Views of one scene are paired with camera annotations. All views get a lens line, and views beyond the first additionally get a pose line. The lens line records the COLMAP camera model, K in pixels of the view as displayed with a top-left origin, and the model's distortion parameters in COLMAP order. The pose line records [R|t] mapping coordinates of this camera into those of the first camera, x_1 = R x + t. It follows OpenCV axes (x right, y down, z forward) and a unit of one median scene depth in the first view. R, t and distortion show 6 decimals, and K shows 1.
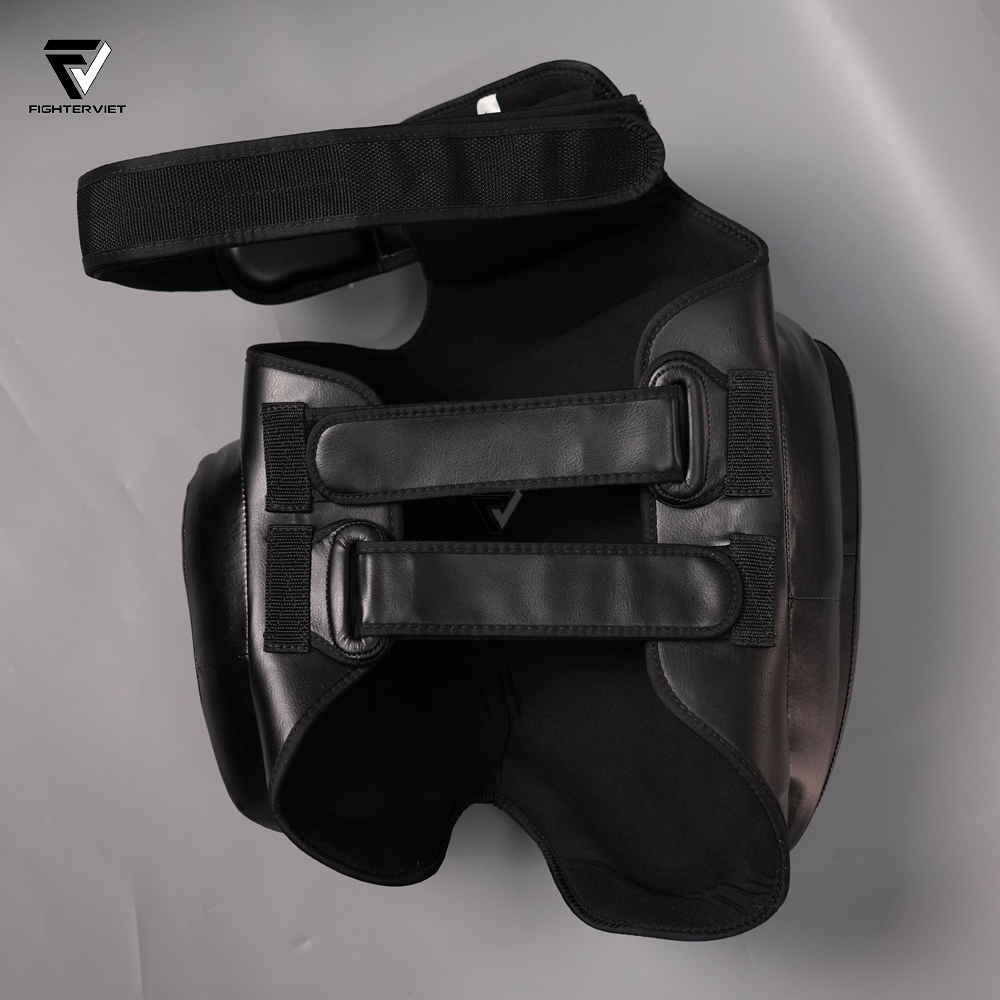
lens RADIAL K [[1676.8, 0, 498.8], [0, 1676.8, 501.1], [0, 0, 1]] dist [0.120736, 0.000000]
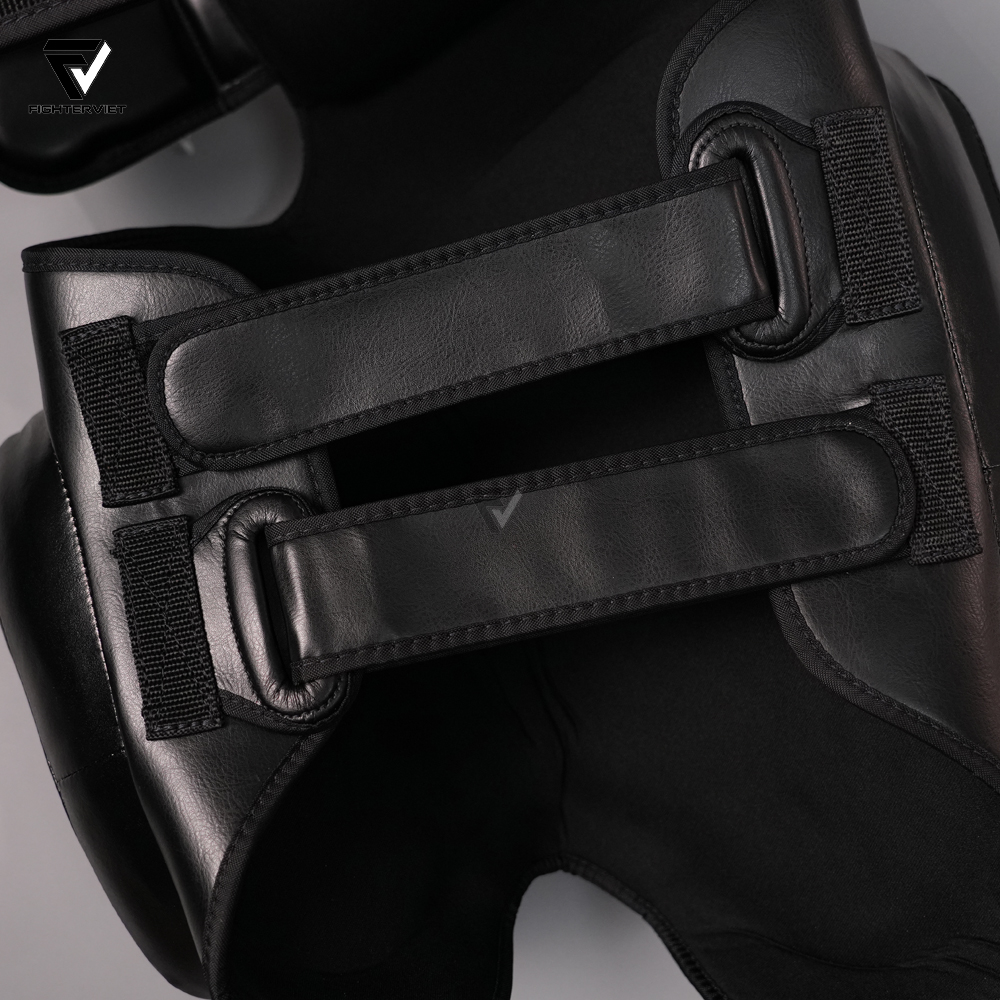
lens RADIAL K [[1586.2, 0, 500.0], [0, 1586.2, 497.3], [0, 0, 1]] dist [-0.000504, 0.000000]
pose [[0.977795, -0.207219, 0.031247, -0.018058], [0.205598, 0.977441, 0.048361, 0.004099], [-0.040564, -0.040862, 0.998341, 0.434173]]
